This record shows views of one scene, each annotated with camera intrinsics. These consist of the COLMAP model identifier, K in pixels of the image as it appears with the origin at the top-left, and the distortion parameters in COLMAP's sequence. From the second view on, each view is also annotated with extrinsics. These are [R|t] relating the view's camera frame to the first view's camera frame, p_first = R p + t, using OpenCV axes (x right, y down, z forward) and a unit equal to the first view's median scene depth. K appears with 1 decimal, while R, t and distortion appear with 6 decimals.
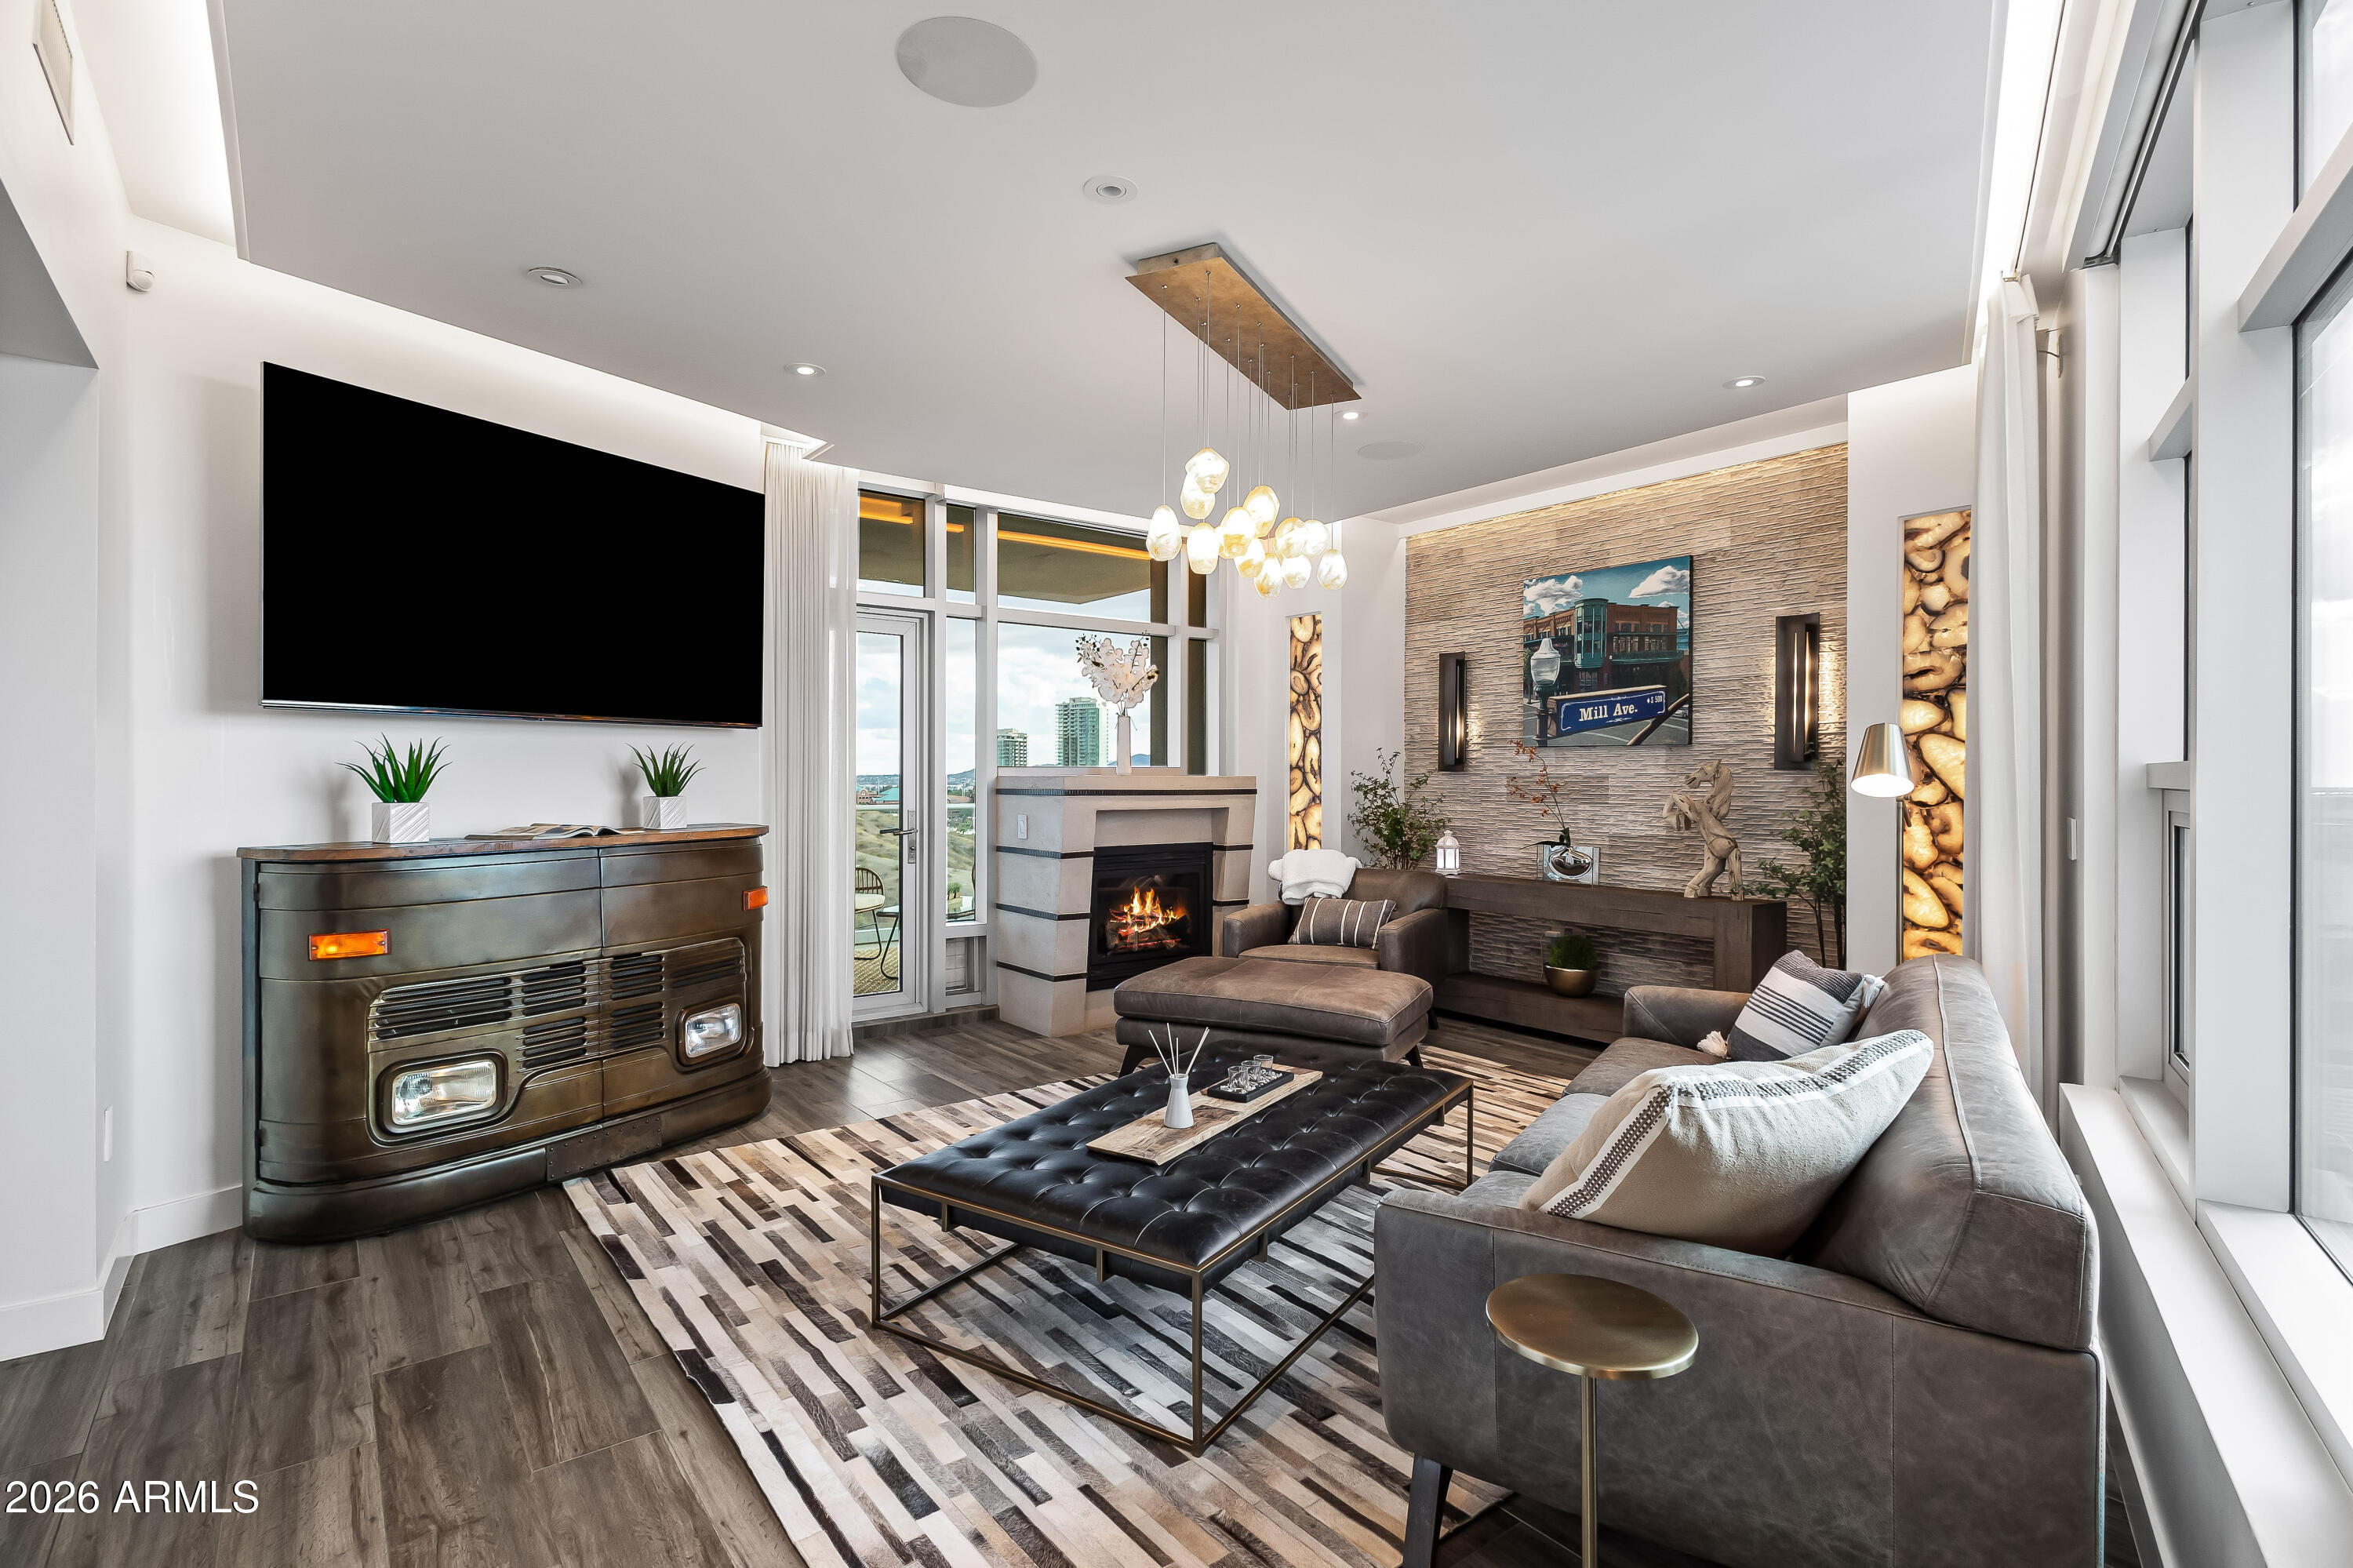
lens RADIAL K [[1128.7, 0, 1190.5], [0, 1128.7, 775.7], [0, 0, 1]] dist [0.003990, 0.000011]
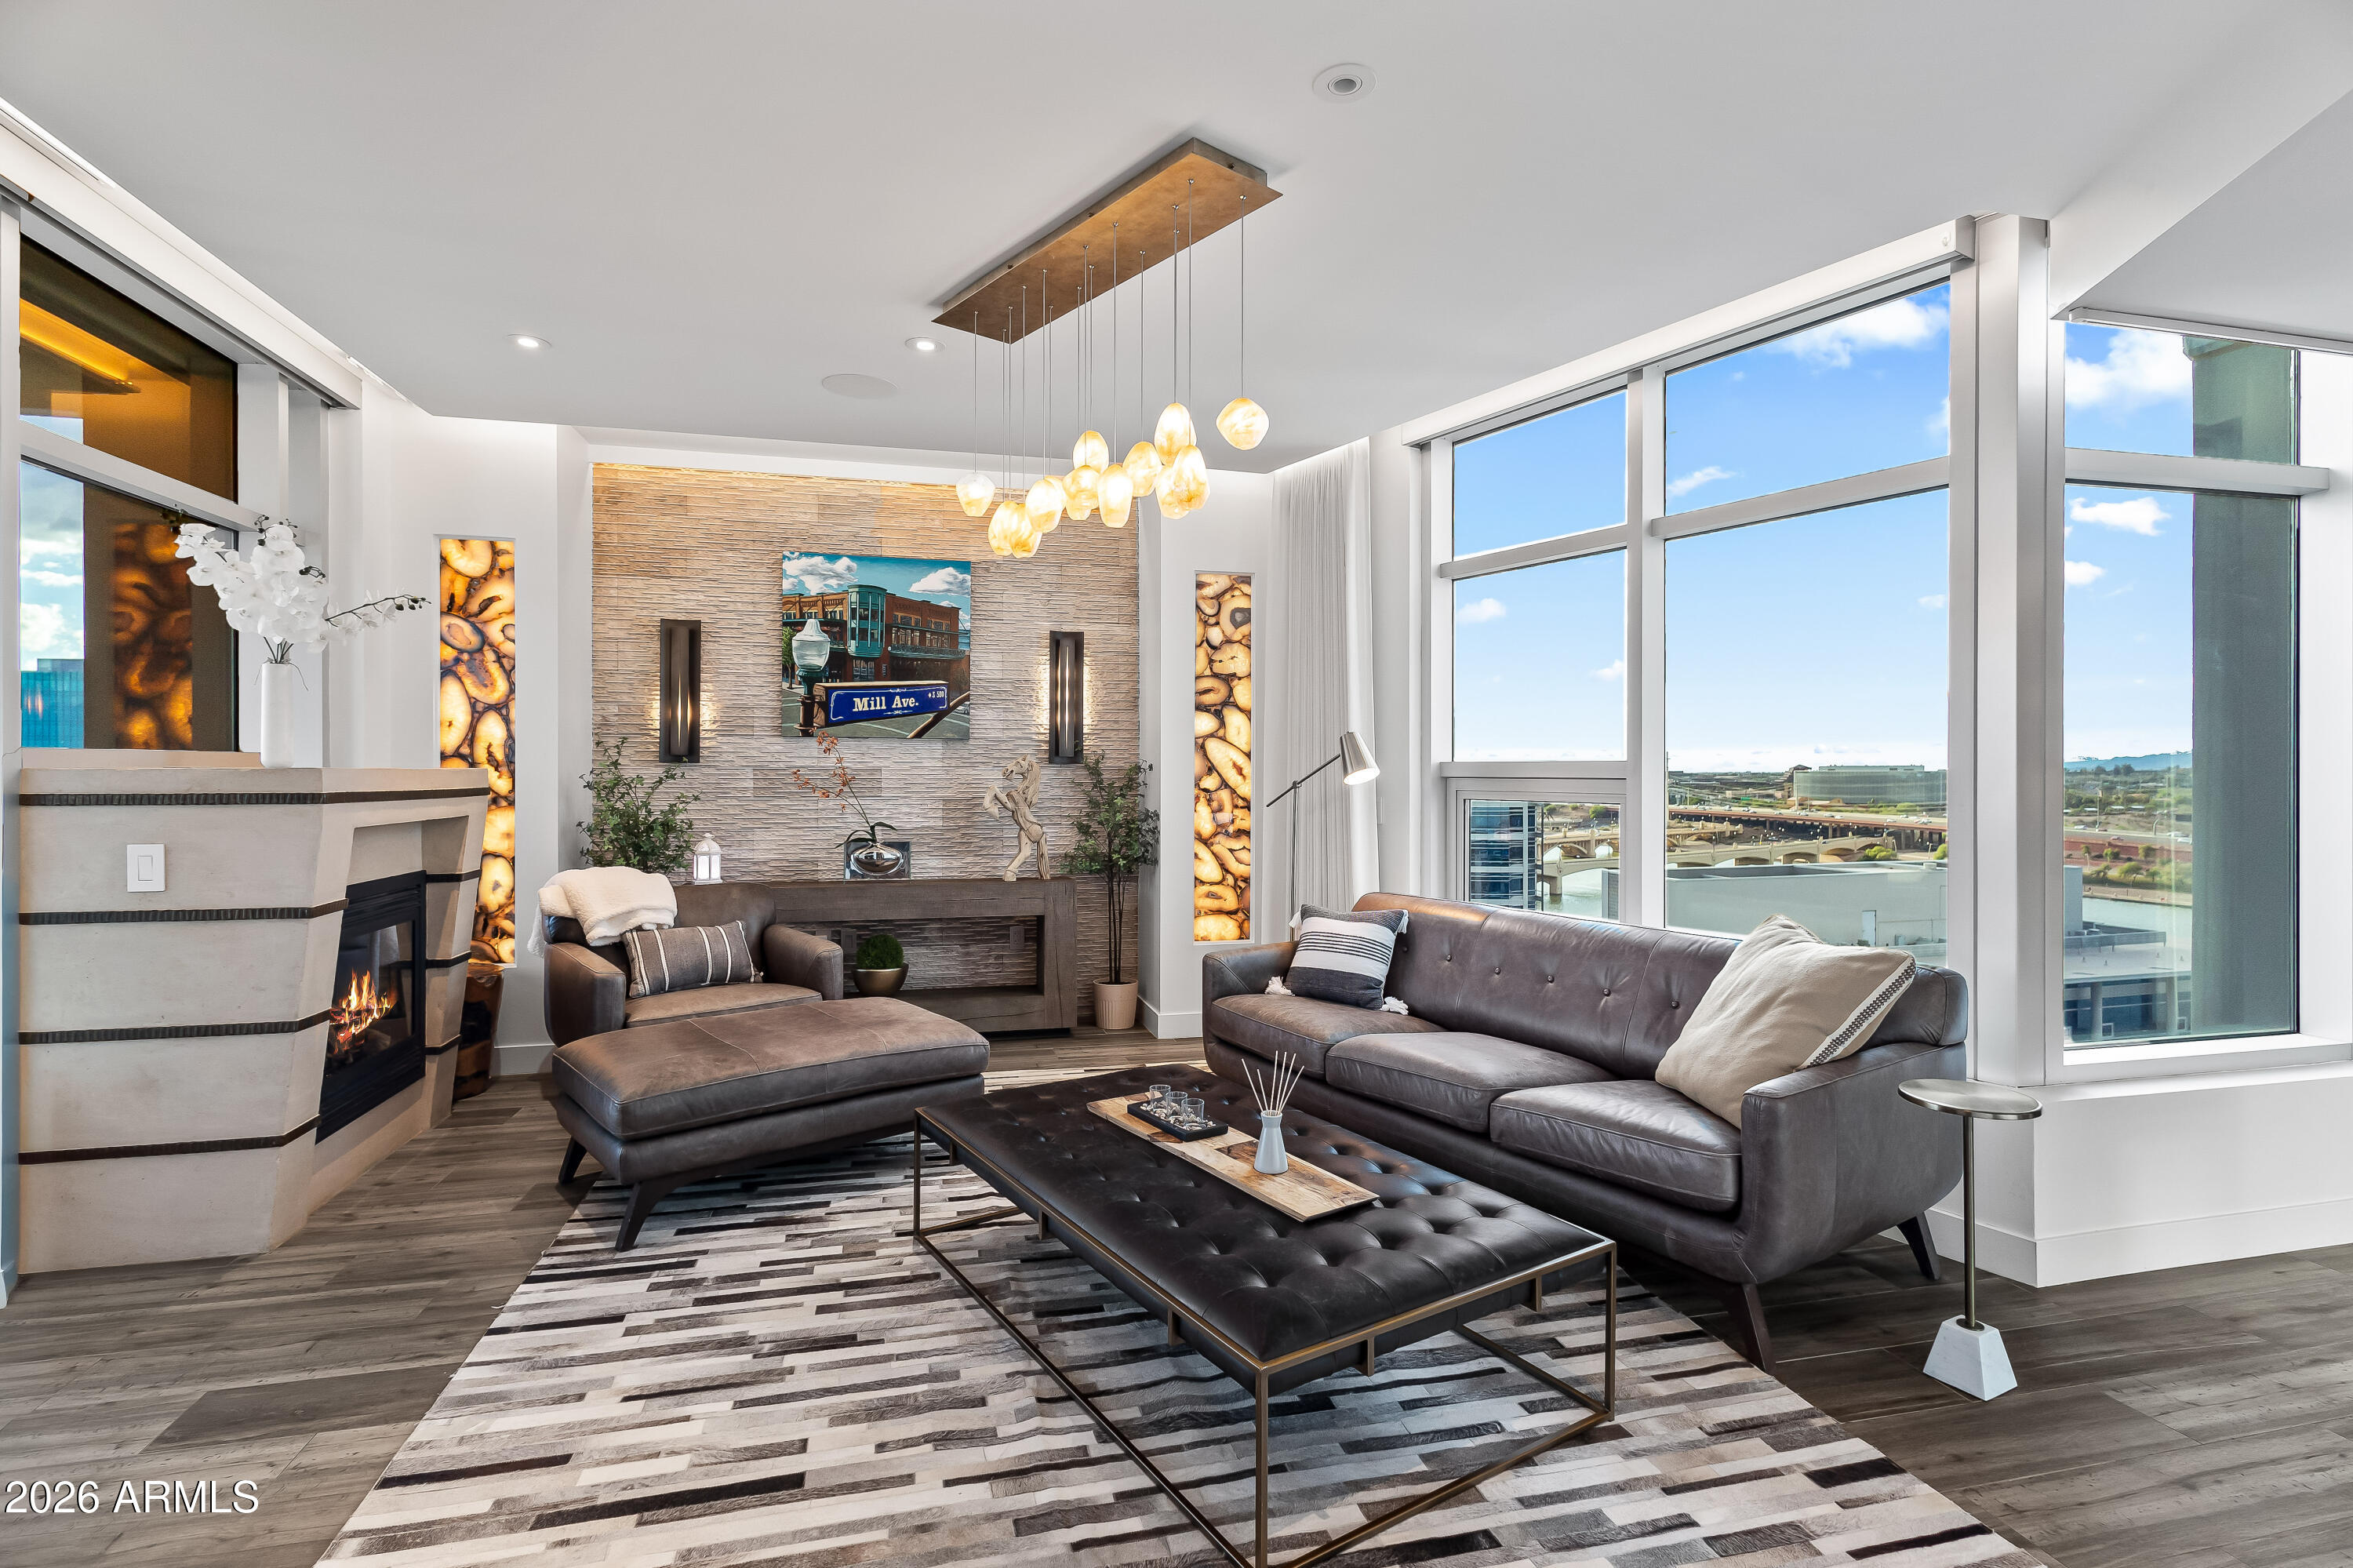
lens RADIAL K [[1128.7, 0, 1190.5], [0, 1128.7, 775.7], [0, 0, 1]] dist [0.003990, 0.000011]
pose [[0.396753, -0.005022, 0.917912, -0.436559], [-0.002124, 0.999977, 0.006389, -0.000418], [-0.917923, -0.004485, 0.396733, 0.372053]]
